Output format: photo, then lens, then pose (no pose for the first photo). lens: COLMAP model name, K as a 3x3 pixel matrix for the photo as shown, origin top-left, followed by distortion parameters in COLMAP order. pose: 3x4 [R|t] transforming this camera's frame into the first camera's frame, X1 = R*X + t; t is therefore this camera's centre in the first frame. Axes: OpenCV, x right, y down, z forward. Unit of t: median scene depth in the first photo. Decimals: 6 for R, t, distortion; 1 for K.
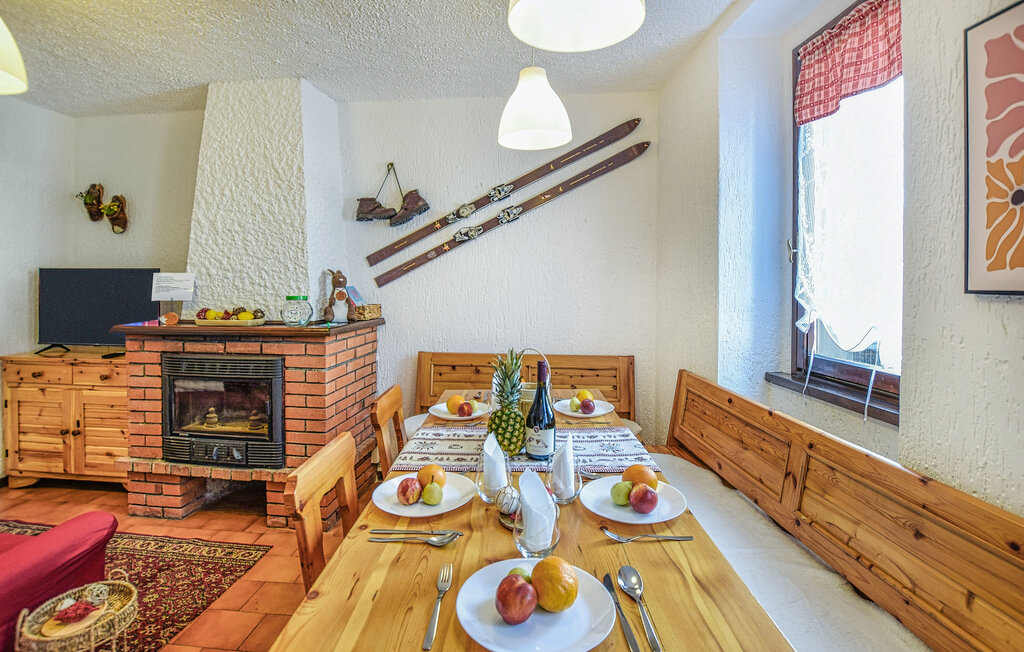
lens RADIAL K [[457.7, 0, 511.9], [0, 457.7, 283.4], [0, 0, 1]] dist [0.000339, -0.000099]
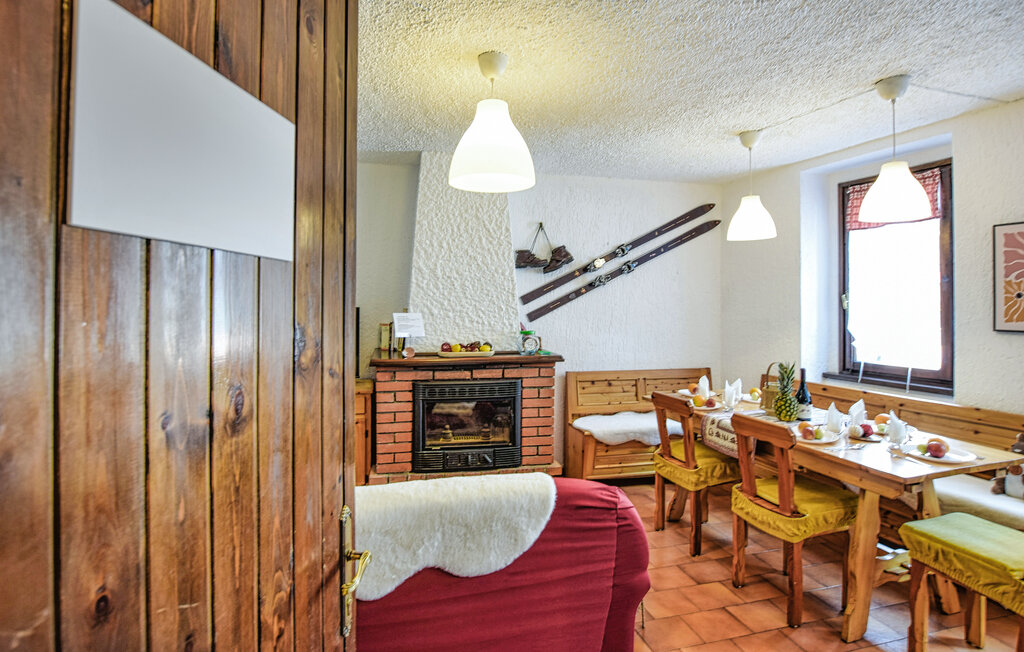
lens RADIAL K [[463.2, 0, 512.2], [0, 463.2, 298.2], [0, 0, 1]] dist [-0.003561, -0.000205]
pose [[0.949304, 0.004070, 0.314332, -0.857748], [-0.000578, 0.999937, -0.011202, -0.047850], [-0.314358, 0.010453, 0.949247, -0.208606]]
